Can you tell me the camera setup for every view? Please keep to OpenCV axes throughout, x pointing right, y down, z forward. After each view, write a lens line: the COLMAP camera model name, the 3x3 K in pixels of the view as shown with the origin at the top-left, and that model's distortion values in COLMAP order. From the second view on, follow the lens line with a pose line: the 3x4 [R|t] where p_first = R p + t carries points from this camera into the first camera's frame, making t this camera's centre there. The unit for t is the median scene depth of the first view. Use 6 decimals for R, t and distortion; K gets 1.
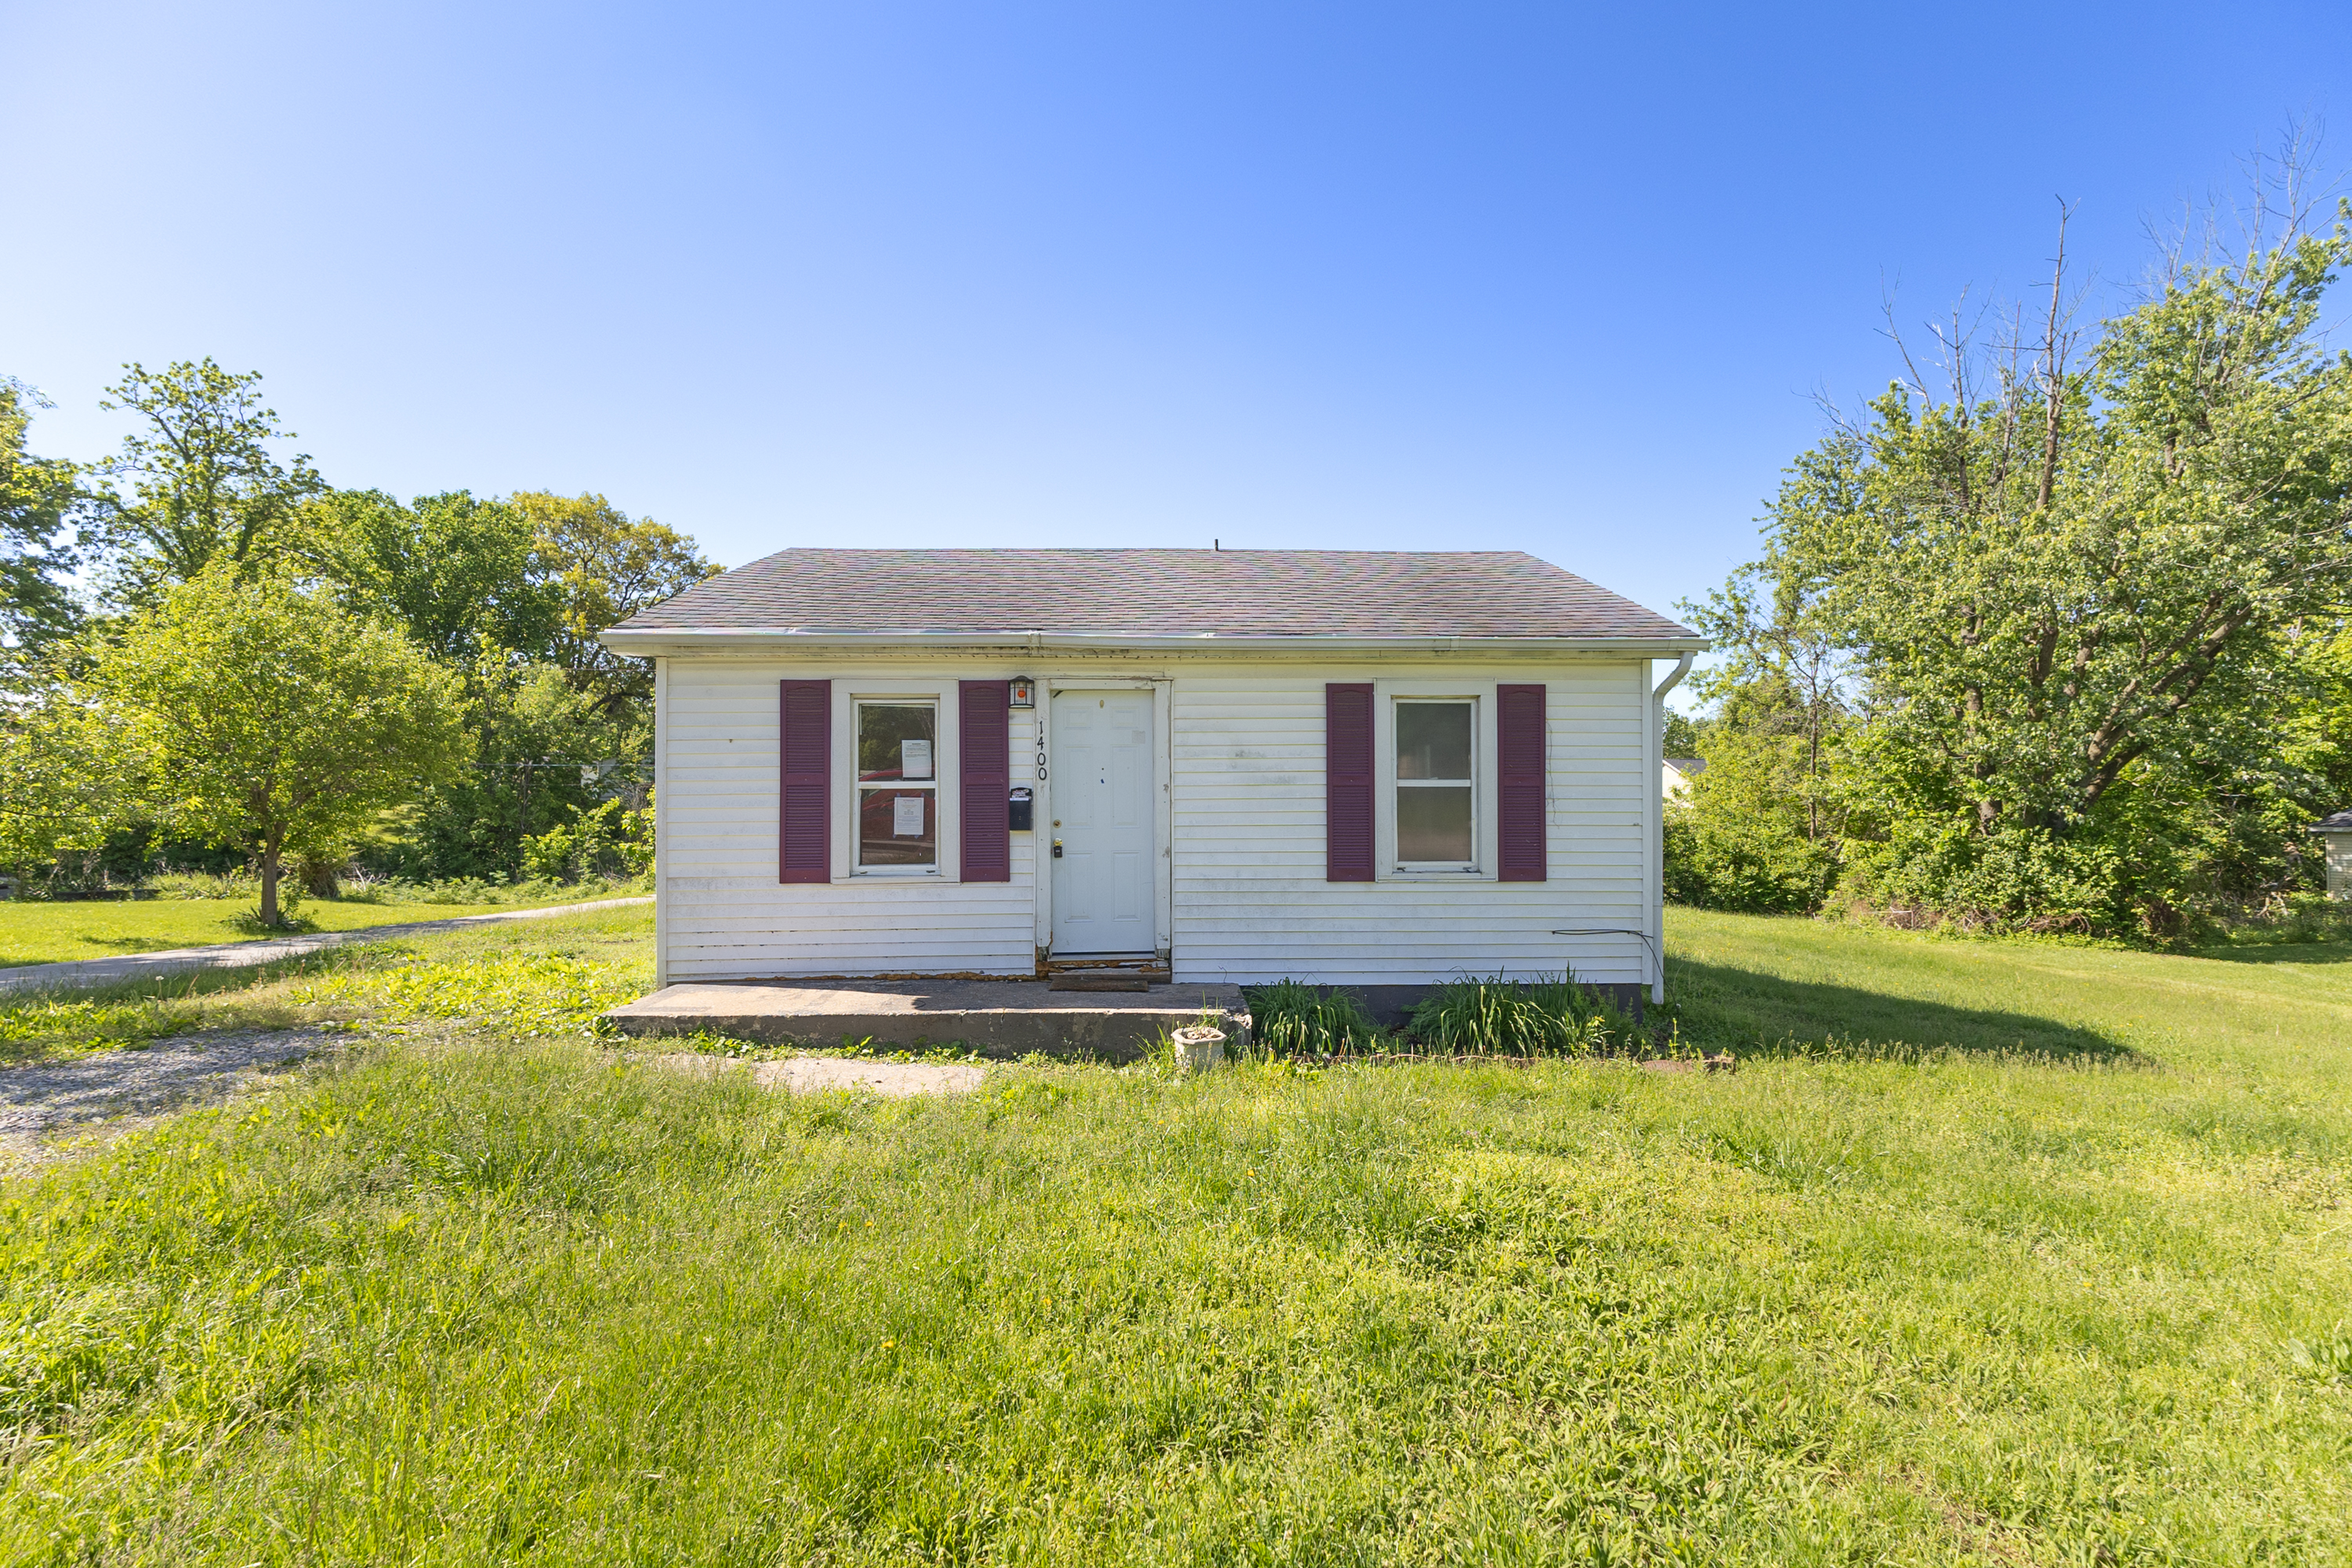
lens RADIAL K [[1106.5, 0, 1176.7], [0, 1106.5, 775.4], [0, 0, 1]] dist [0.005971, -0.000657]
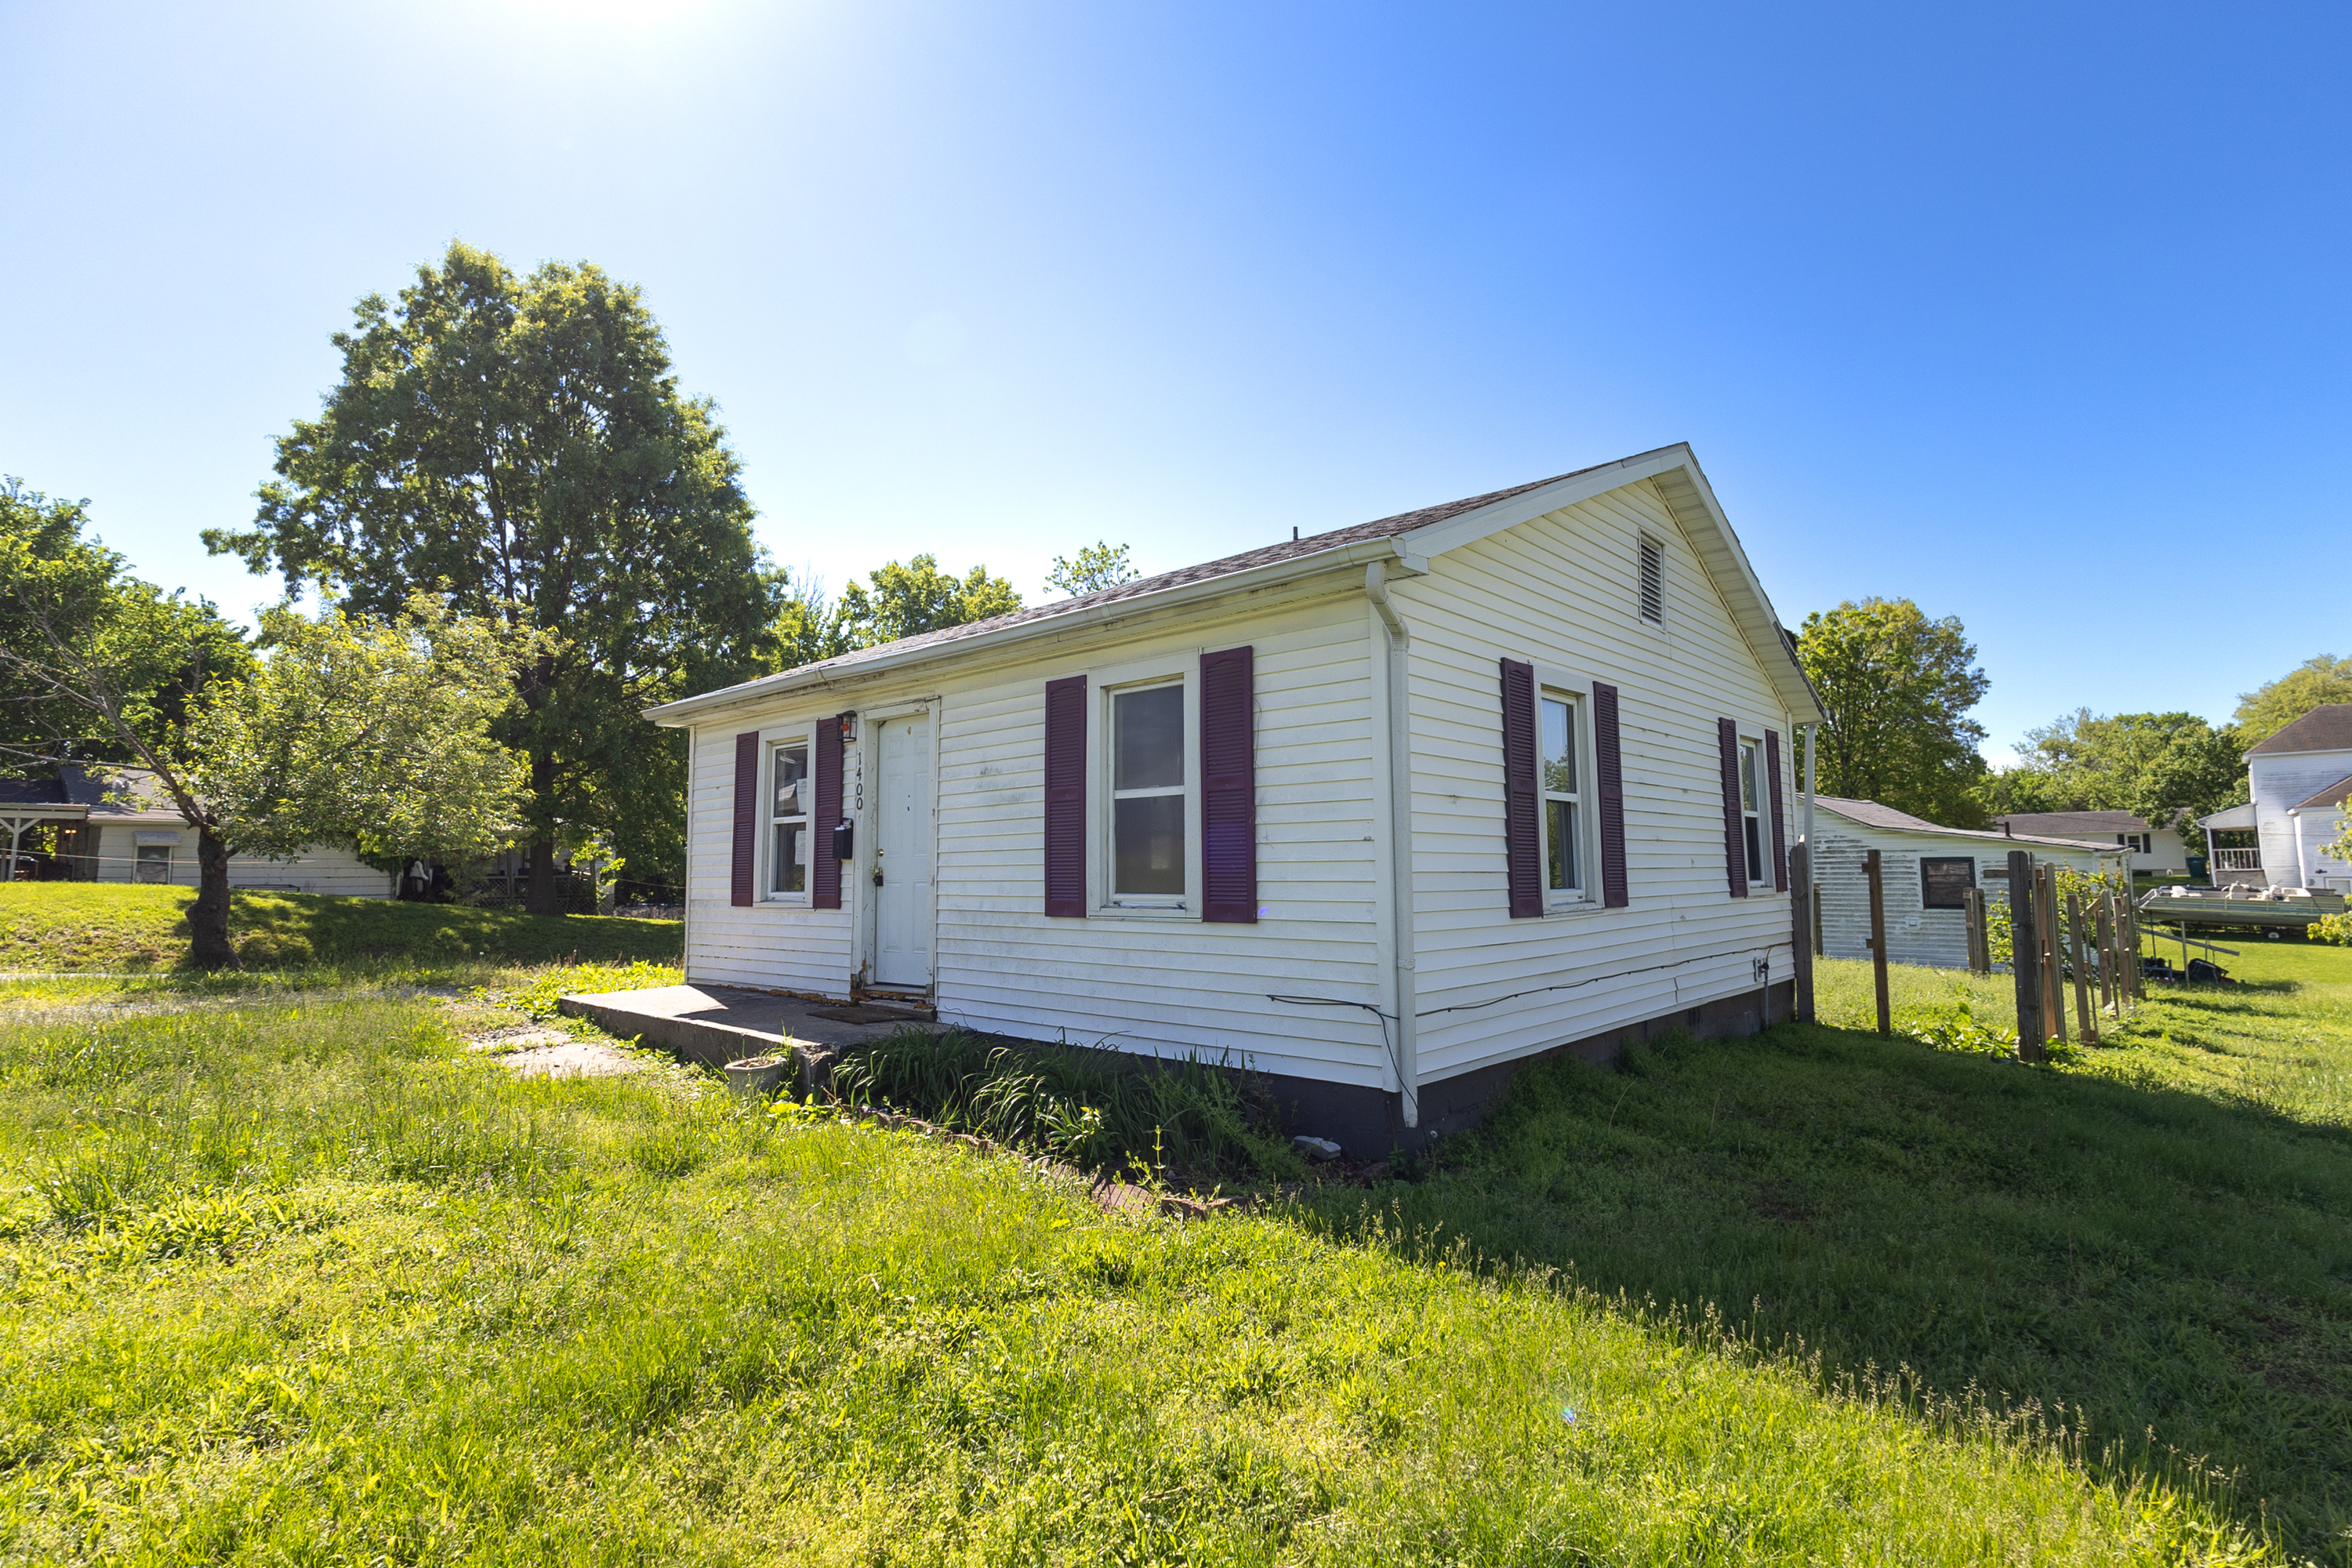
lens RADIAL K [[1106.5, 0, 1176.7], [0, 1106.5, 775.4], [0, 0, 1]] dist [0.005971, -0.000657]
pose [[0.721618, -0.064696, -0.689262, 0.788313], [0.027454, 0.997515, -0.064886, 0.046209], [0.691747, 0.027900, 0.721601, 0.457697]]
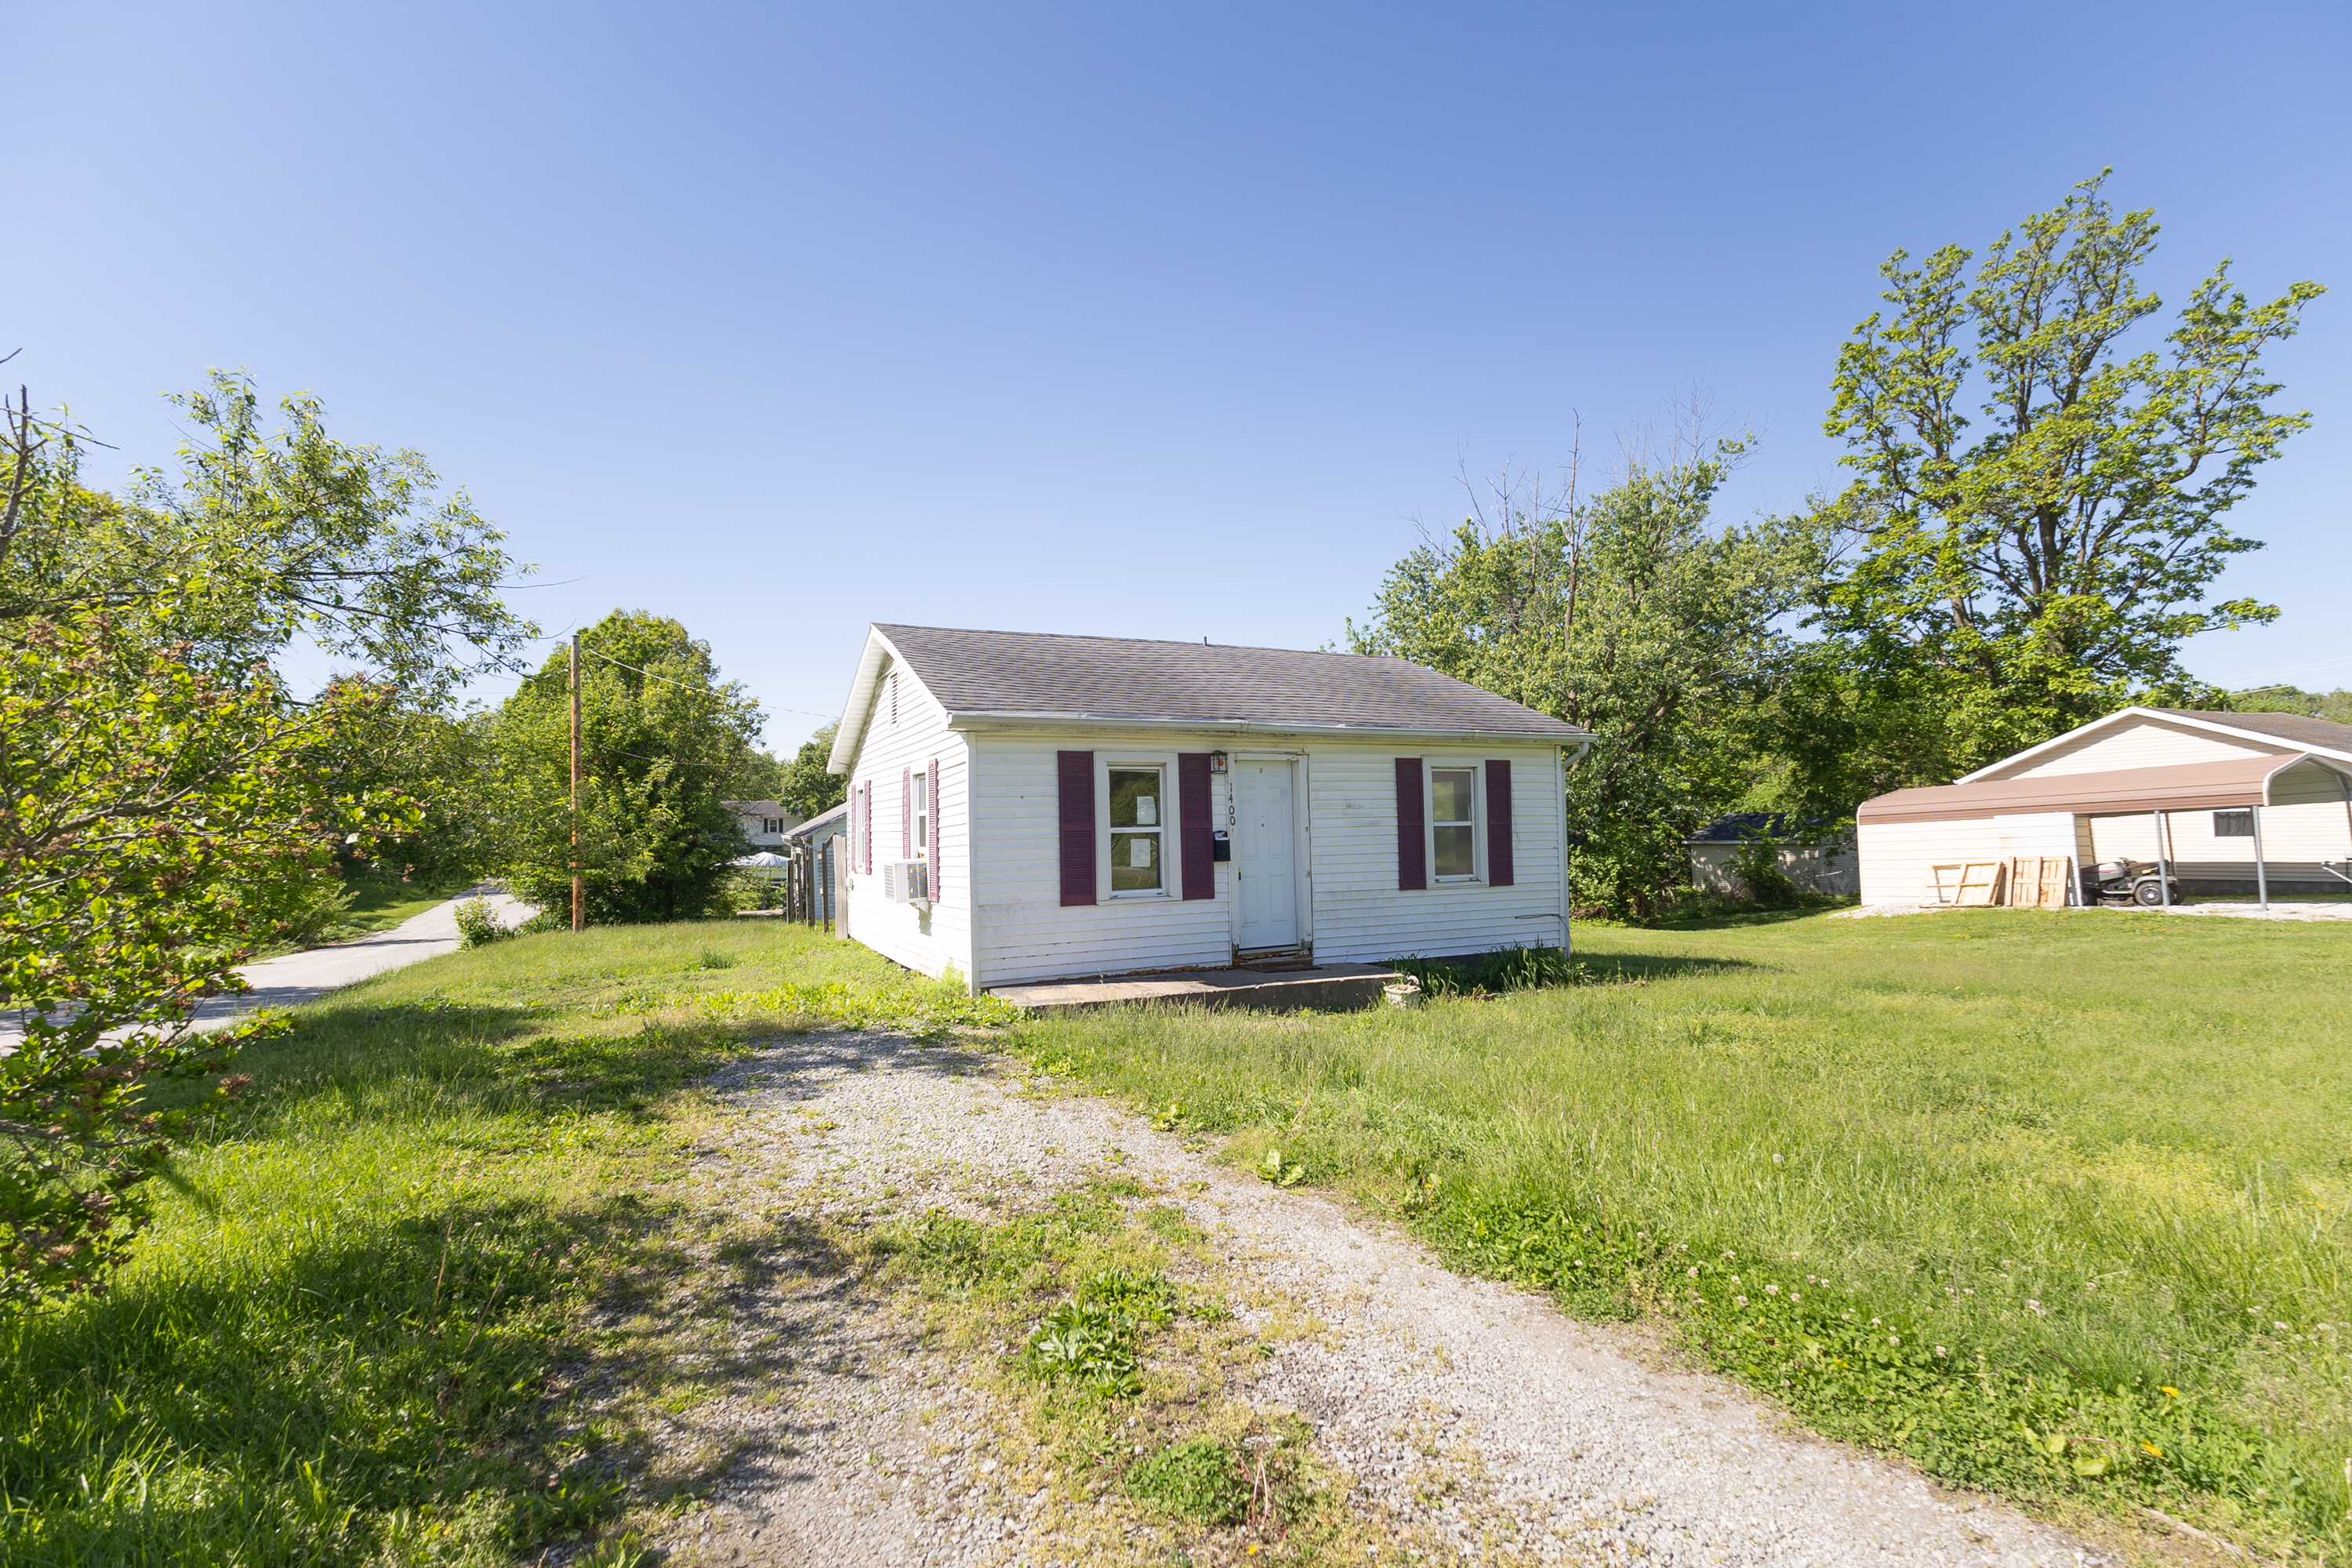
lens RADIAL K [[1106.5, 0, 1176.7], [0, 1106.5, 775.4], [0, 0, 1]] dist [0.005971, -0.000657]
pose [[0.911252, 0.006742, 0.411794, -0.753807], [0.004370, 0.999651, -0.026037, -0.022103], [-0.411826, 0.025525, 0.910905, -0.243852]]
